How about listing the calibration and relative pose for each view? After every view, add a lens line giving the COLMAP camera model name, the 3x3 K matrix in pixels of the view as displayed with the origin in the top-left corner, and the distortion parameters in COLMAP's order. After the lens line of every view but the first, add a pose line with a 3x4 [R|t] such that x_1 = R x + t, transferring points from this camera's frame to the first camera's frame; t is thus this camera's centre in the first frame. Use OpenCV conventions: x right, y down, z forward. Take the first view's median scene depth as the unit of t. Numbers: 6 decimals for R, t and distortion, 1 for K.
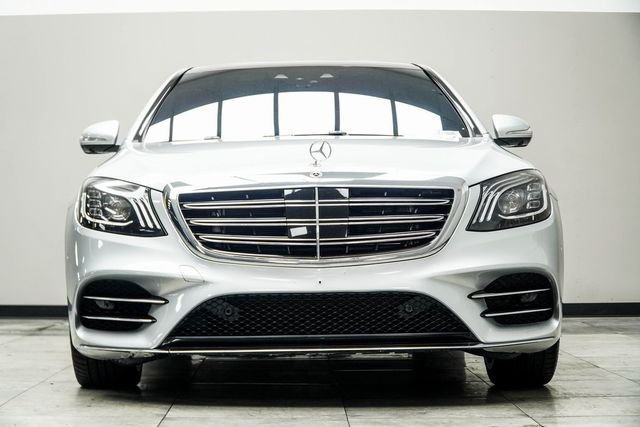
lens RADIAL K [[1523.7, 0, 319.9], [0, 1523.7, 211.6], [0, 0, 1]] dist [-0.336017, 0.000000]
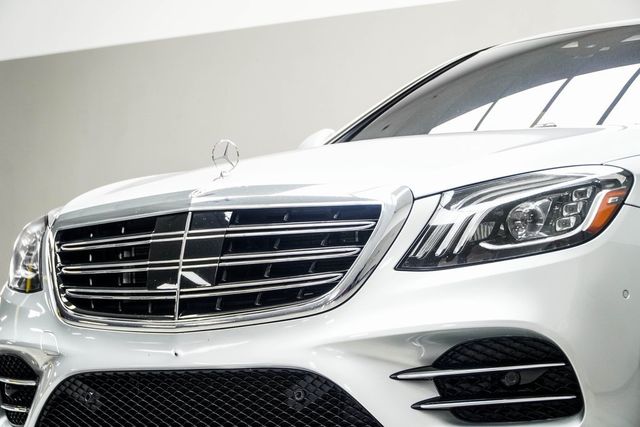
lens RADIAL K [[2197.6, 0, 321.3], [0, 2197.6, 217.6], [0, 0, 1]] dist [-0.624764, 0.000000]
pose [[0.809440, -0.046315, -0.585373, 0.599421], [0.032759, 0.998894, -0.033735, 0.020578], [0.586288, 0.008130, 0.810062, 0.258510]]
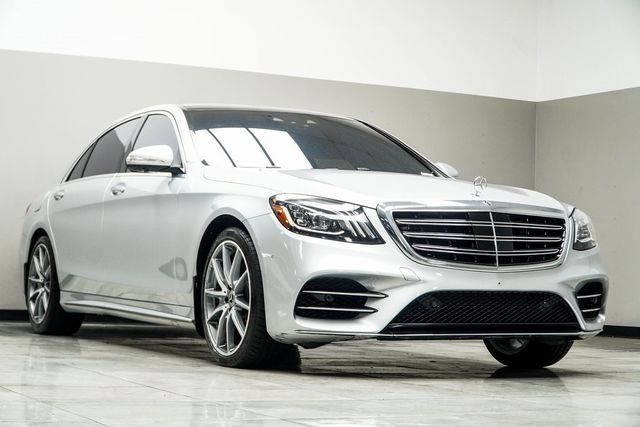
lens RADIAL K [[1317.0, 0, 320.7], [0, 1317.0, 214.3], [0, 0, 1]] dist [-0.087347, 0.000000]
pose [[0.891867, 0.052658, 0.449223, -0.648394], [-0.042798, 0.998568, -0.032083, 0.028899], [-0.450269, 0.009388, 0.892843, 0.037828]]
